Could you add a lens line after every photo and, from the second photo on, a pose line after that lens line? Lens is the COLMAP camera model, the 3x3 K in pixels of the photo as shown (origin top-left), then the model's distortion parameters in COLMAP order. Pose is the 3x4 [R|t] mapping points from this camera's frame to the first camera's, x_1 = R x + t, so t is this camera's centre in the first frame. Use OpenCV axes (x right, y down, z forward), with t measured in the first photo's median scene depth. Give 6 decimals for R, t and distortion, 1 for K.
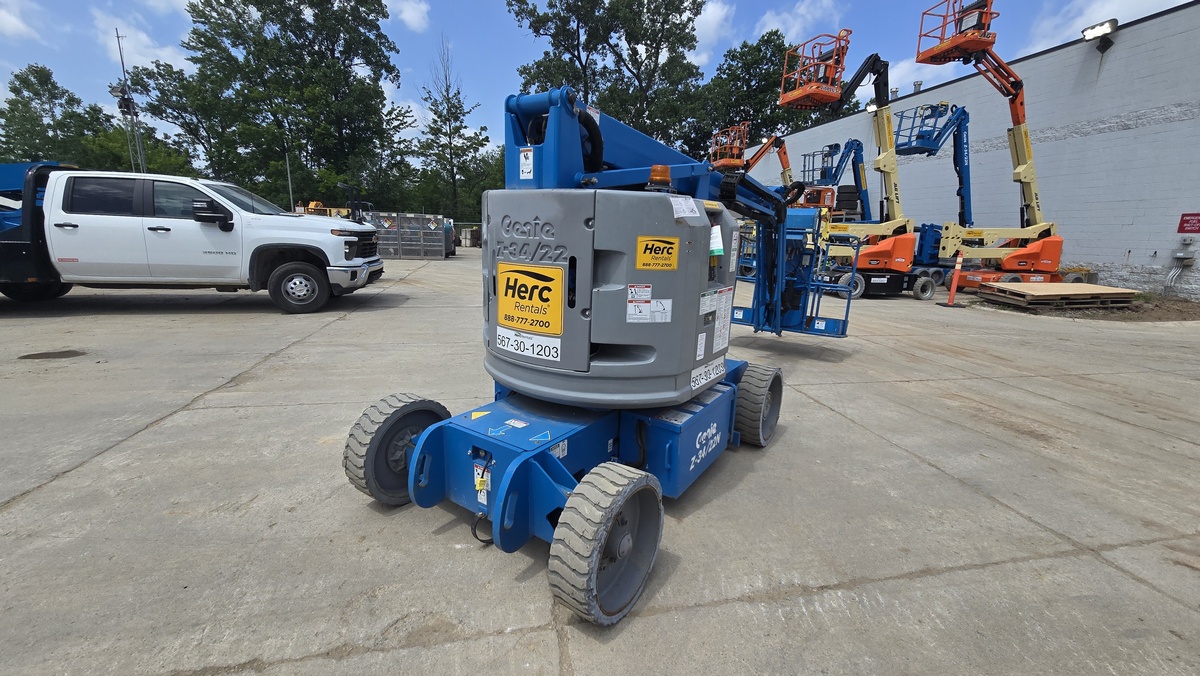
lens RADIAL K [[483.4, 0, 603.1], [0, 483.4, 336.5], [0, 0, 1]] dist [-0.002881, 0.000806]
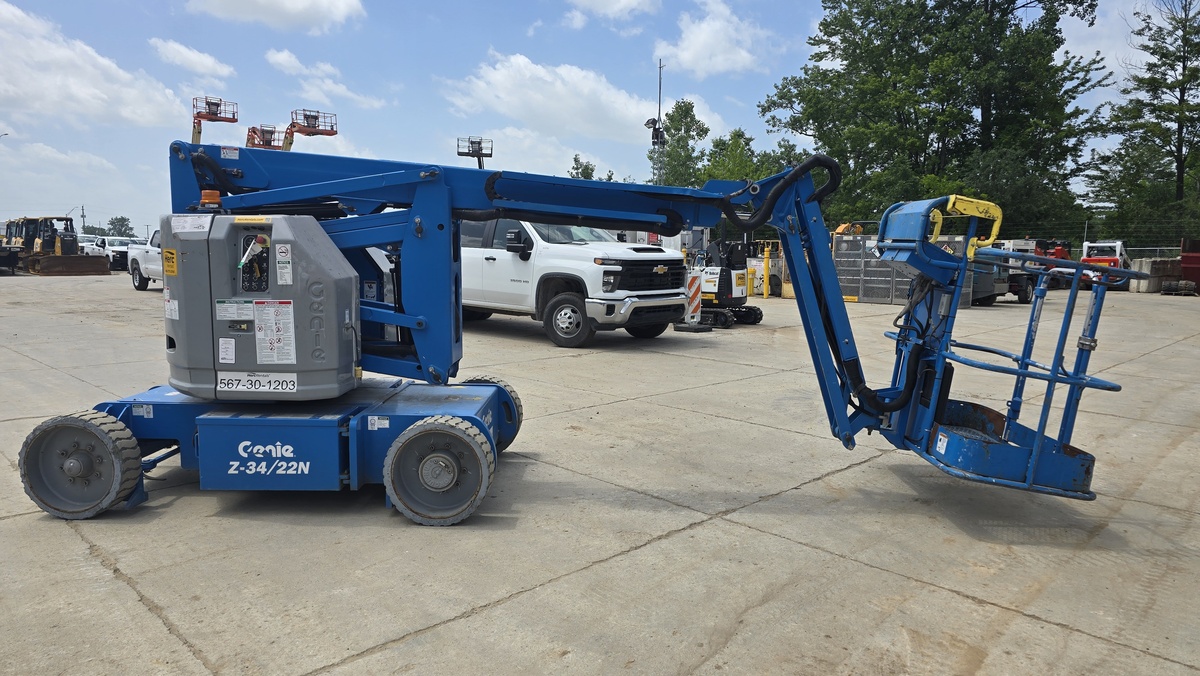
lens RADIAL K [[798.1, 0, 597.8], [0, 798.1, 337.1], [0, 0, 1]] dist [0.049654, -0.024668]
pose [[0.542439, 0.072041, -0.837000, 0.112662], [-0.178770, 0.983396, -0.031215, -0.005268], [0.820854, 0.166563, 0.546311, 0.036770]]
